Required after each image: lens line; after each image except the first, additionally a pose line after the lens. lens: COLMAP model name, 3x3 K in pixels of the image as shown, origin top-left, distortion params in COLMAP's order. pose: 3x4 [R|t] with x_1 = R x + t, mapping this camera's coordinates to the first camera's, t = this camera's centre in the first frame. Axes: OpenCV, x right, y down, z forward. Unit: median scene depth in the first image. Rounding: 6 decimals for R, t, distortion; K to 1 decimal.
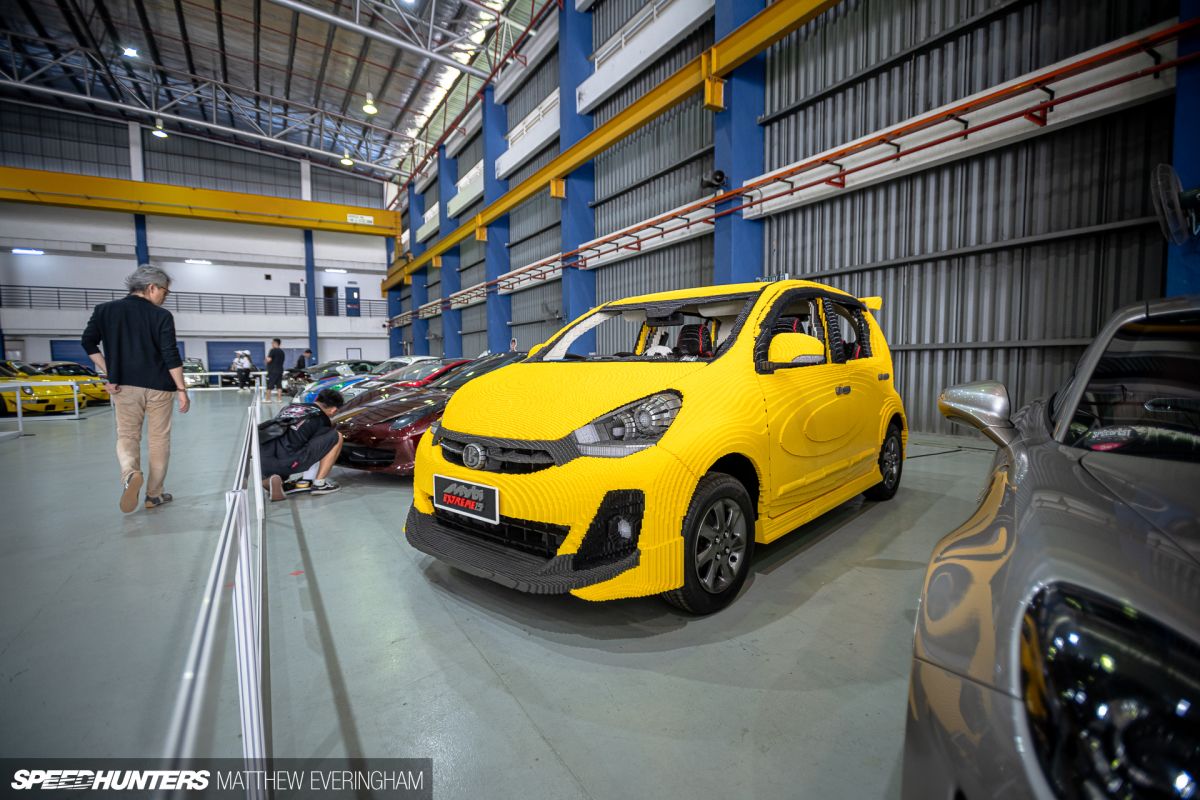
lens RADIAL K [[570.1, 0, 600.0], [0, 570.1, 400.0], [0, 0, 1]] dist [0.001035, -0.001386]
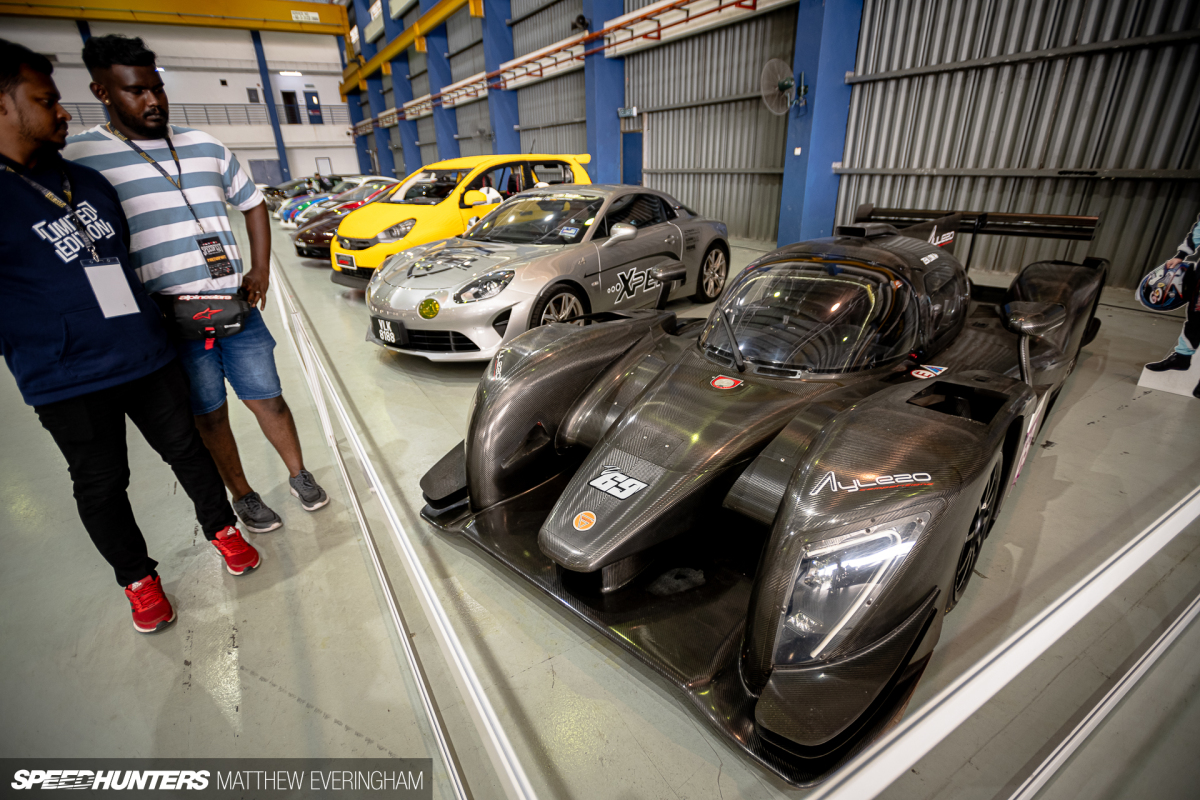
lens RADIAL K [[570.1, 0, 600.0], [0, 570.1, 400.0], [0, 0, 1]] dist [0.001035, -0.001386]
pose [[0.999856, -0.016869, -0.001593, 0.090871], [0.016472, 0.945646, 0.324780, -0.005903], [-0.003972, -0.324759, 0.945788, -0.168264]]
